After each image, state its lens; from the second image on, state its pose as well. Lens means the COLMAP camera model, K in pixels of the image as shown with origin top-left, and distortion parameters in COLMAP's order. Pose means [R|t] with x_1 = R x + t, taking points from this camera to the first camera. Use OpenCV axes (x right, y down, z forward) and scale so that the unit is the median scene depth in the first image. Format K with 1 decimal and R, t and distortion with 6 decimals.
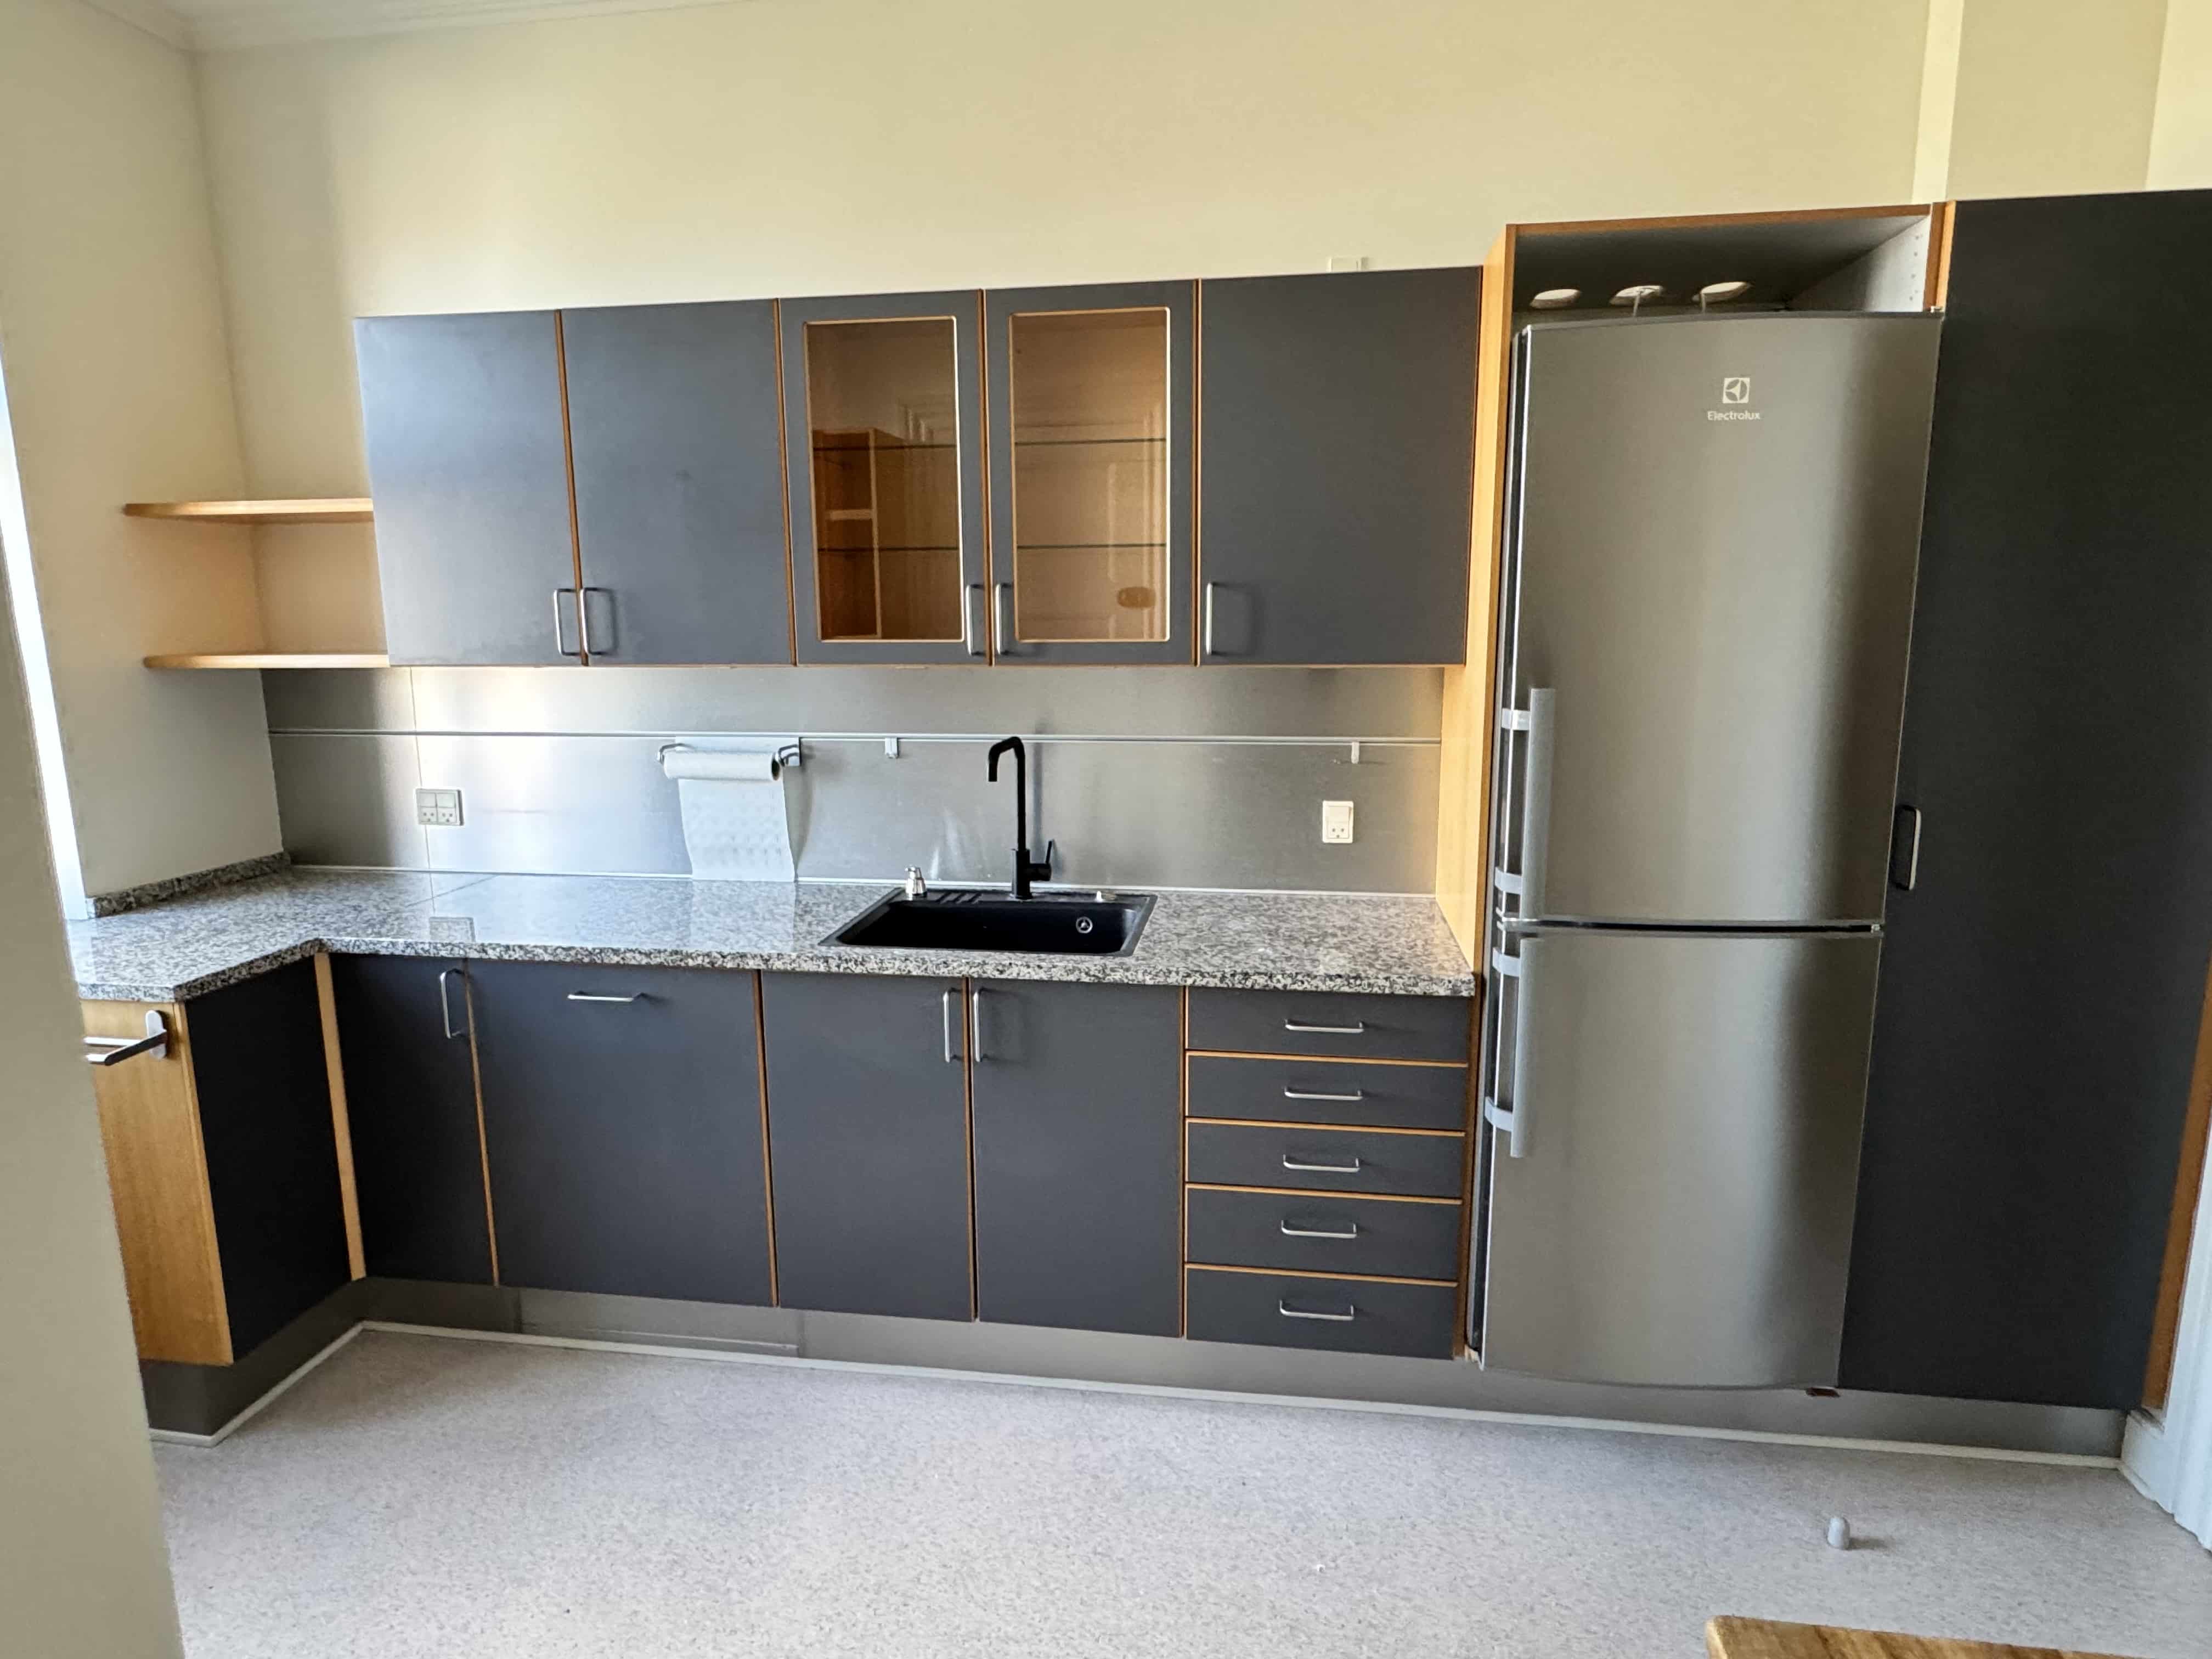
lens RADIAL K [[1217.4, 0, 1120.6], [0, 1217.4, 826.2], [0, 0, 1]] dist [-0.004647, 0.001910]
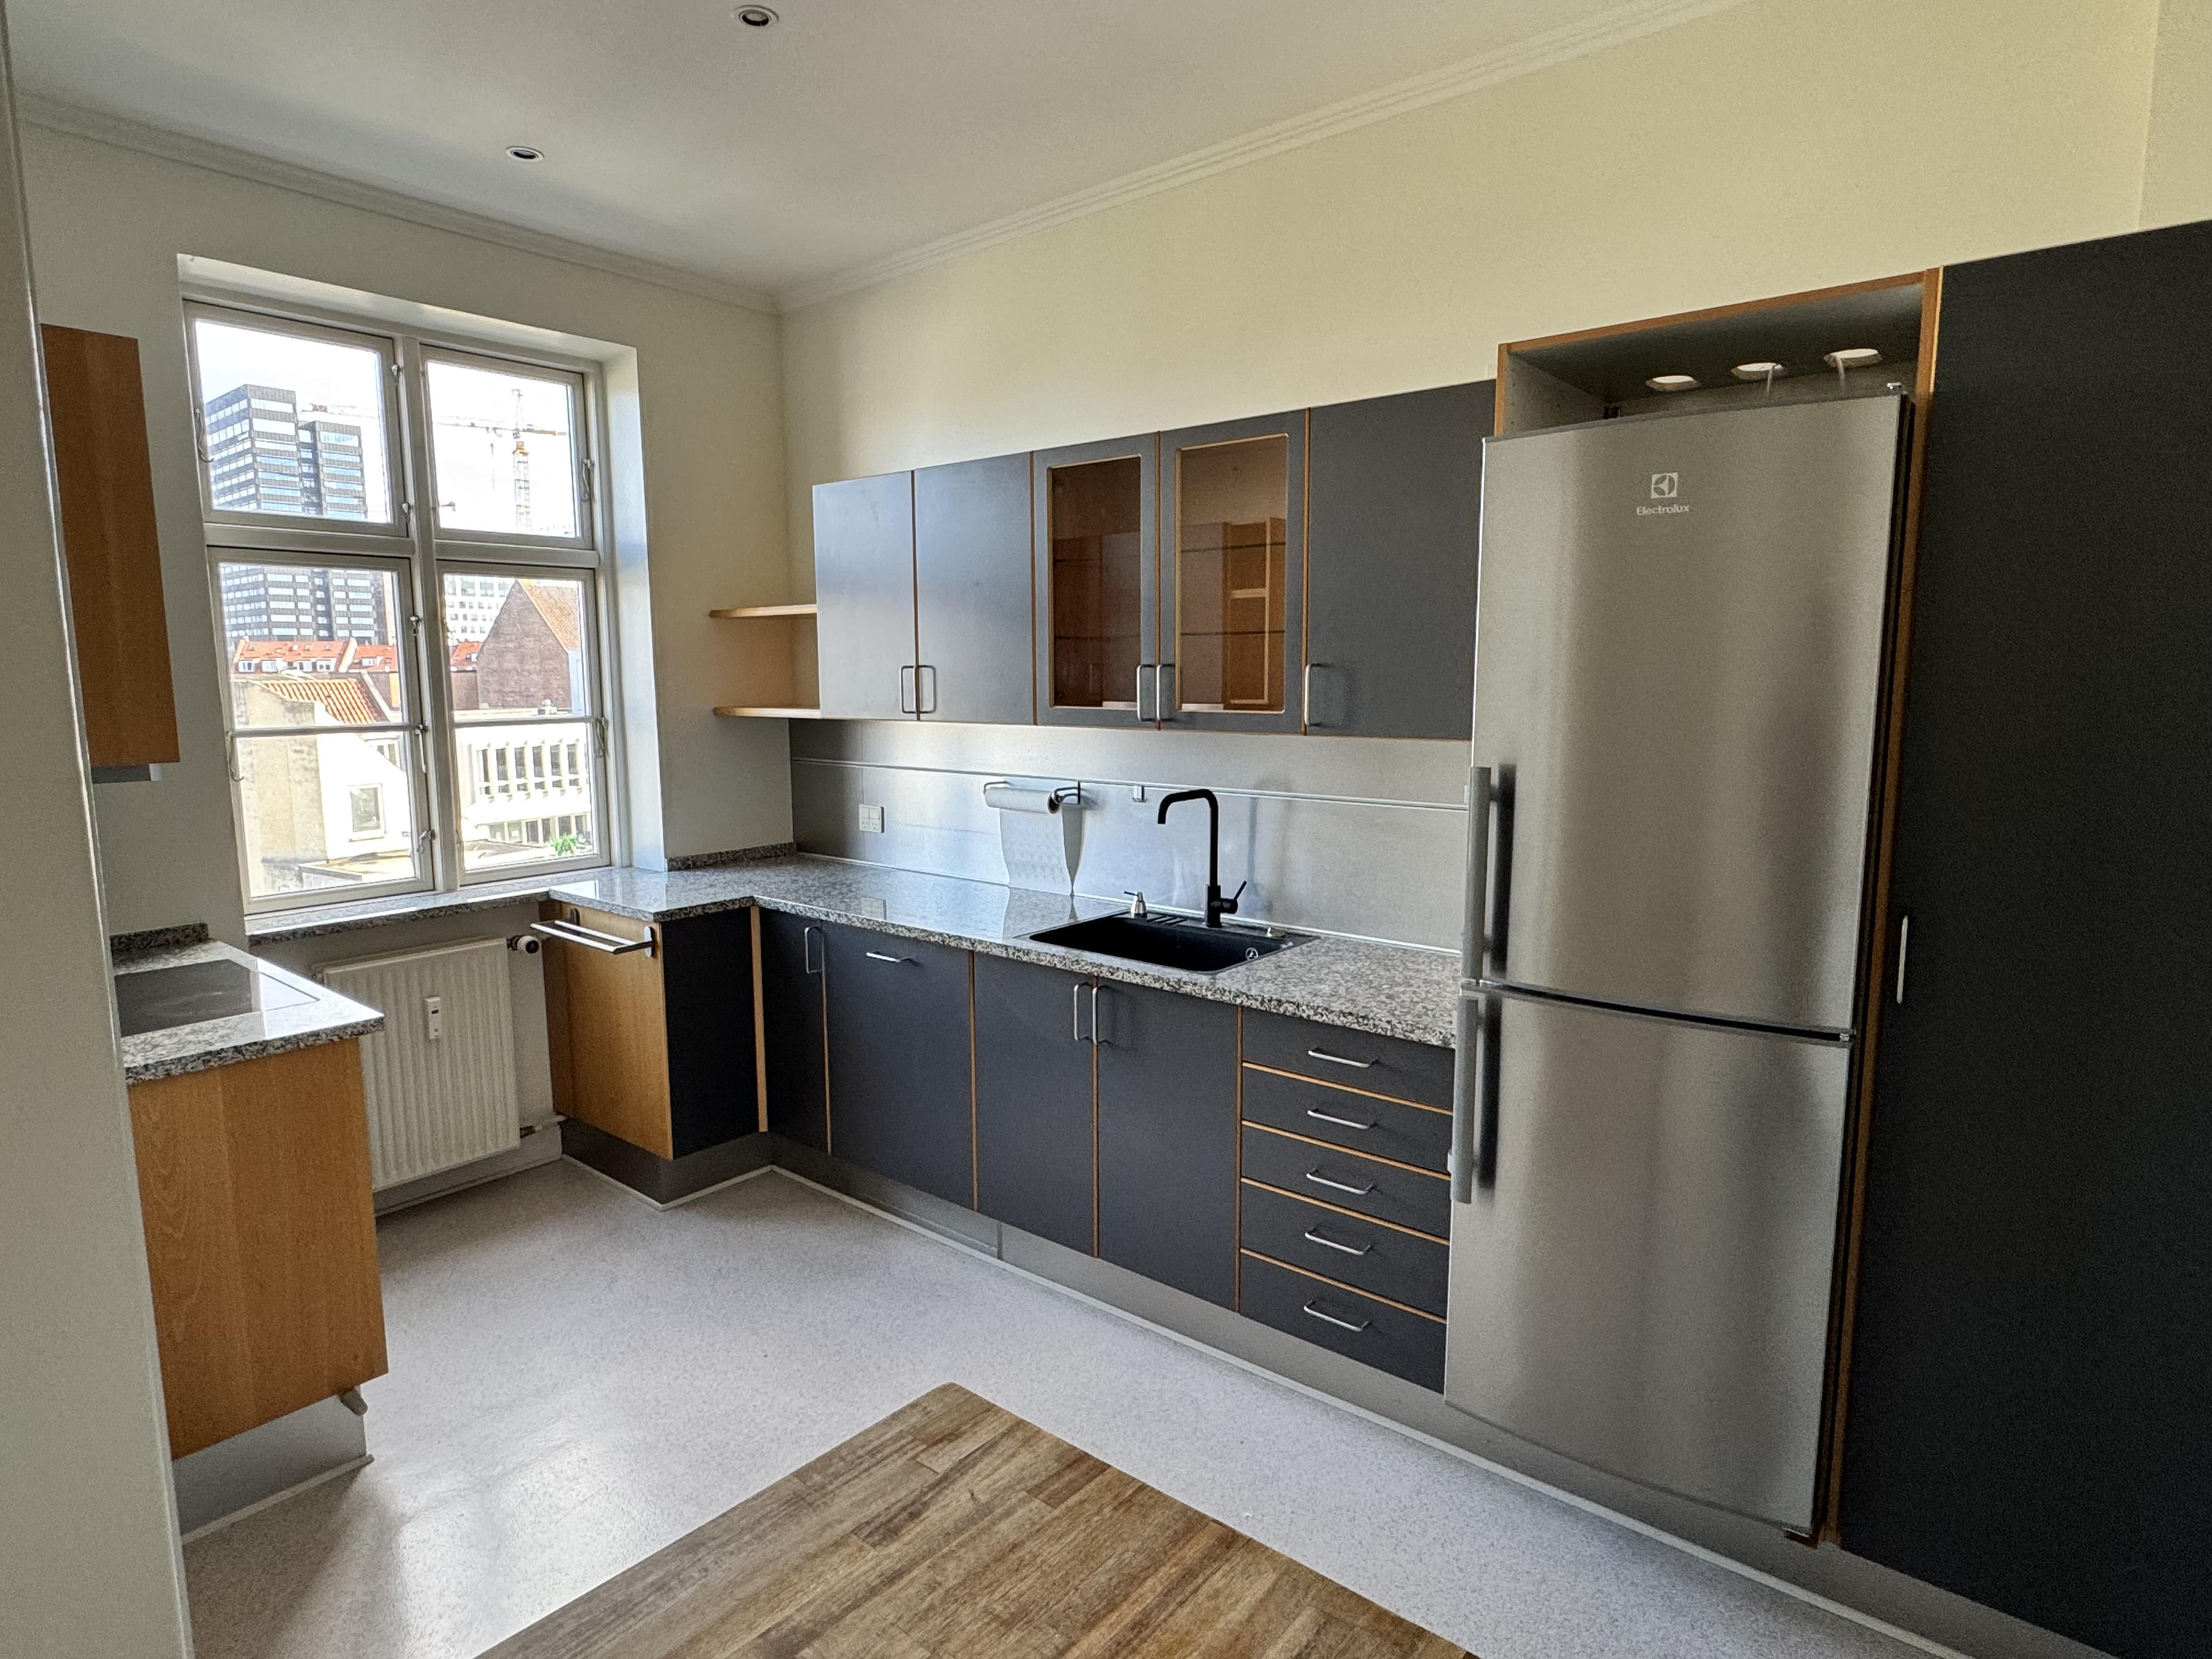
lens RADIAL K [[1217.4, 0, 1084.5], [0, 1217.4, 839.6], [0, 0, 1]] dist [-0.004647, 0.001910]
pose [[0.852667, 0.076109, -0.516881, 0.484586], [-0.093743, 0.995564, -0.008049, -0.004354], [0.513976, 0.055317, 0.856019, -0.088203]]
